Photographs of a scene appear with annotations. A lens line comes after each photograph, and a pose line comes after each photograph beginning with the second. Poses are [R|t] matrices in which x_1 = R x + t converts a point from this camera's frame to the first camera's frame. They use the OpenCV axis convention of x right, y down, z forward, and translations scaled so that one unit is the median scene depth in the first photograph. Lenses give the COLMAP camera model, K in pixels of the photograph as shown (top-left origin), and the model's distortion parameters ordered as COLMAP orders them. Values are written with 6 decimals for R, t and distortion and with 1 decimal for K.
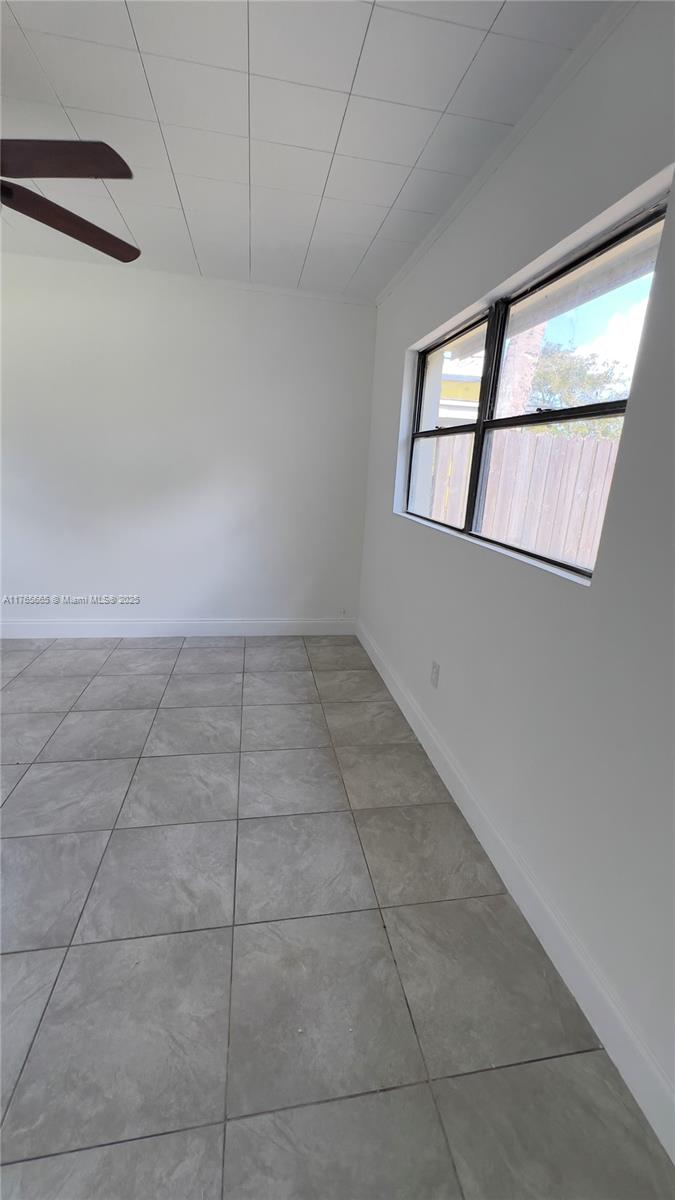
lens RADIAL K [[480.5, 0, 339.3], [0, 480.5, 599.3], [0, 0, 1]] dist [-0.000899, 0.000208]
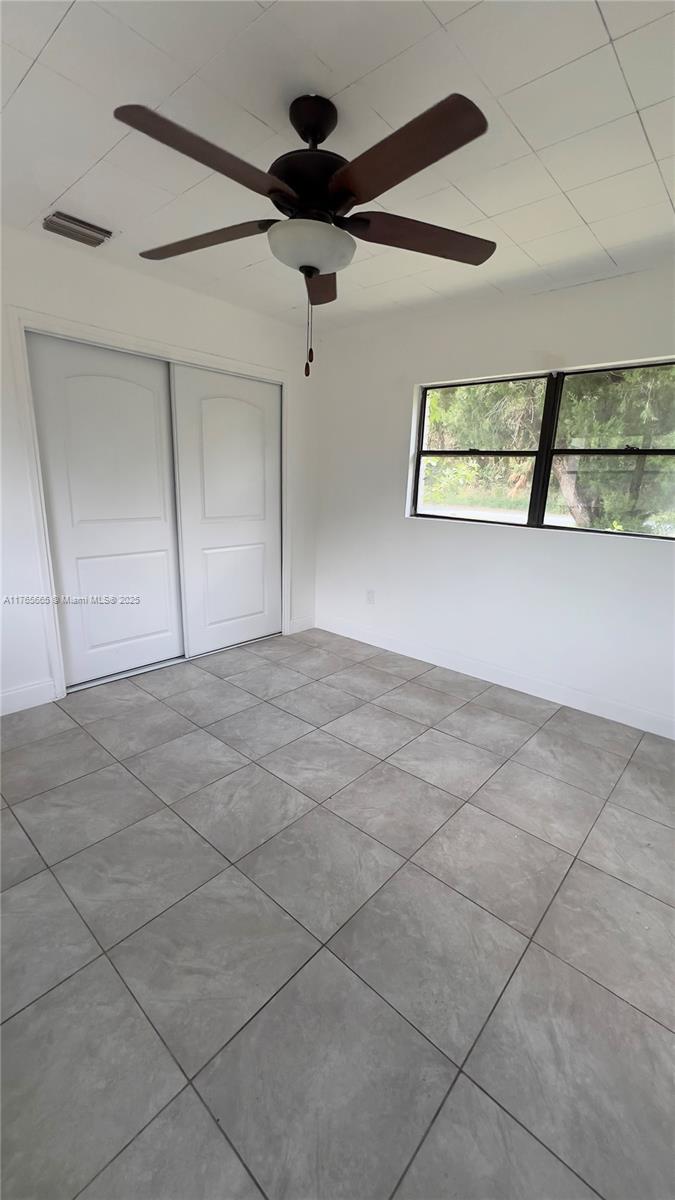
lens RADIAL K [[480.5, 0, 339.3], [0, 480.5, 599.3], [0, 0, 1]] dist [-0.000899, 0.000208]
pose [[-0.780911, 0.080349, -0.619453, -0.113051], [-0.241242, 0.875954, 0.417741, -0.463992], [0.576177, 0.475657, -0.664658, 1.577474]]
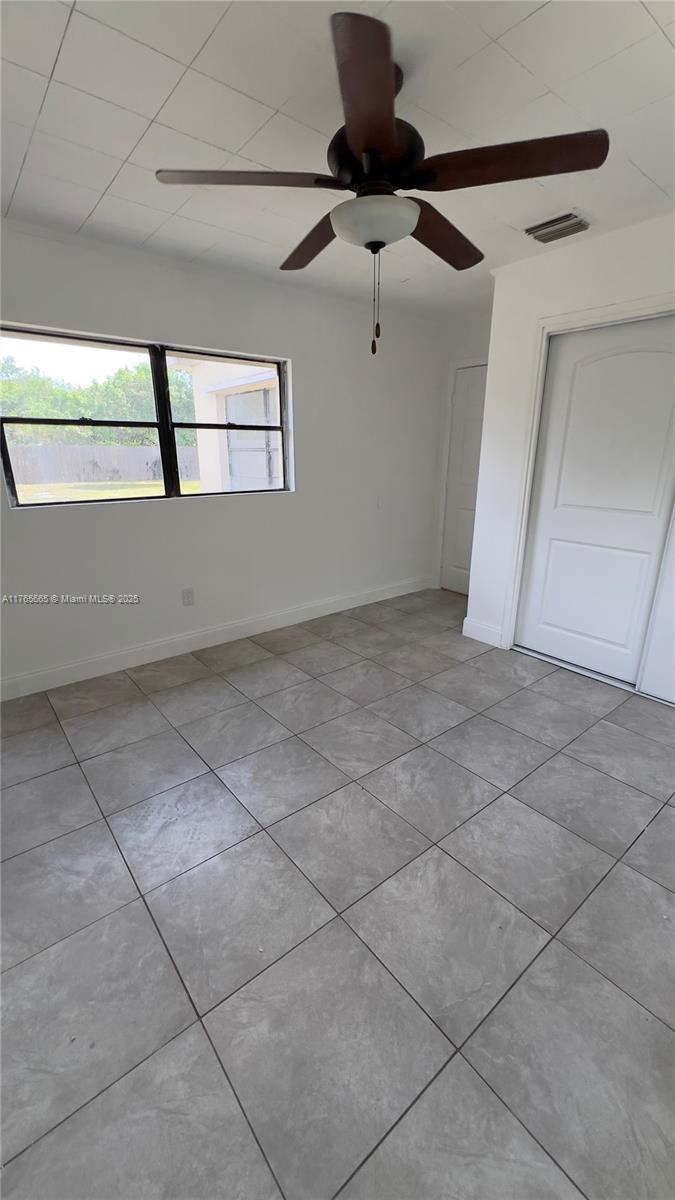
lens RADIAL K [[480.5, 0, 339.3], [0, 480.5, 599.3], [0, 0, 1]] dist [-0.000899, 0.000208]
pose [[-0.486201, -0.308788, 0.817471, -1.411199], [0.214916, 0.864496, 0.454376, -0.465034], [-0.847006, 0.396605, -0.353955, 1.317403]]
